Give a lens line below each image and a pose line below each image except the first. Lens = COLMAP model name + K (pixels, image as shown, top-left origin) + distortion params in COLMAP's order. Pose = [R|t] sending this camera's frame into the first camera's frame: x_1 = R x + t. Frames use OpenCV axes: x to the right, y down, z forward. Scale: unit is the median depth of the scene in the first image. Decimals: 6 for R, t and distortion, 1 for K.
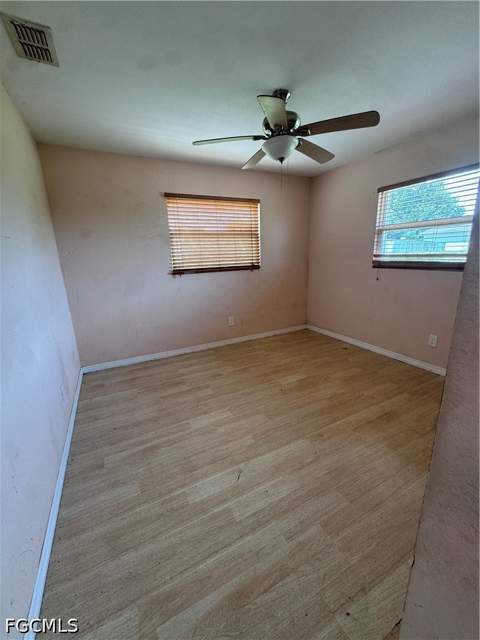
lens RADIAL K [[257.7, 0, 240.2], [0, 257.7, 320.2], [0, 0, 1]] dist [-0.003552, 0.001765]
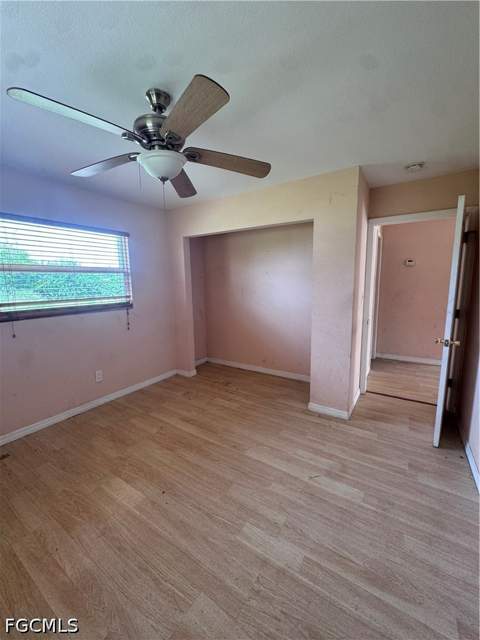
lens RADIAL K [[257.7, 0, 239.9], [0, 257.7, 319.8], [0, 0, 1]] dist [-0.003552, 0.001765]
pose [[-0.495974, -0.090659, 0.863592, -0.631006], [0.247765, 0.938416, 0.240809, -0.354732], [-0.832239, 0.333402, -0.442968, 1.253817]]
